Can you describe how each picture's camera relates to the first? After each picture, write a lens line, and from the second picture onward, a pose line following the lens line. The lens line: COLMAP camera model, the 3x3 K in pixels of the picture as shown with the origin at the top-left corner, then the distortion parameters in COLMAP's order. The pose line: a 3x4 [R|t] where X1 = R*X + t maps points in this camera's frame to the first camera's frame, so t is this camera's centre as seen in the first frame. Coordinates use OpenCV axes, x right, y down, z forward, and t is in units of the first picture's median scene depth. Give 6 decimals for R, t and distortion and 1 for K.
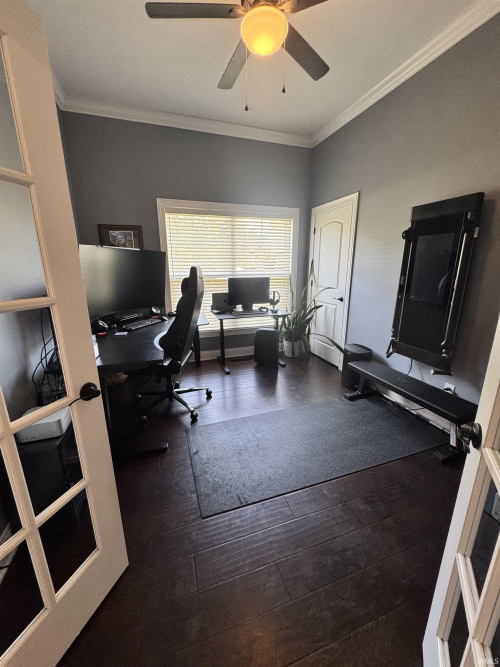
lens RADIAL K [[267.2, 0, 249.7], [0, 267.2, 333.1], [0, 0, 1]] dist [-0.002443, -0.000120]
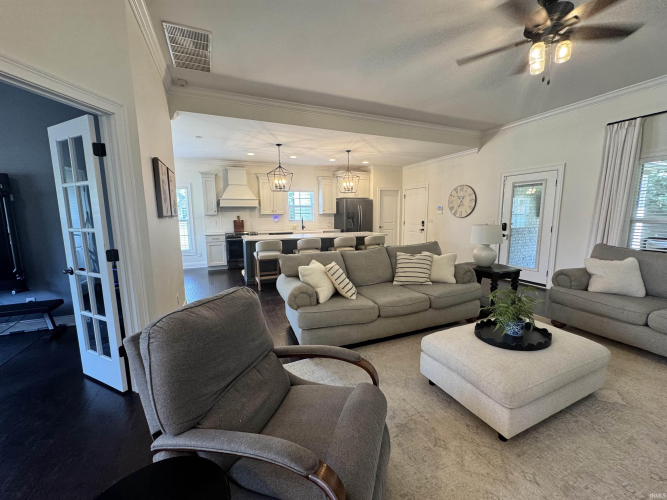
lens RADIAL K [[267.2, 0, 332.8], [0, 267.2, 250.4], [0, 0, 1]] dist [-0.002443, -0.000120]
pose [[-0.073830, -0.134184, 0.988202, -0.798780], [0.257900, 0.954630, 0.148893, 0.161885], [-0.963347, 0.265850, -0.035874, -0.623019]]
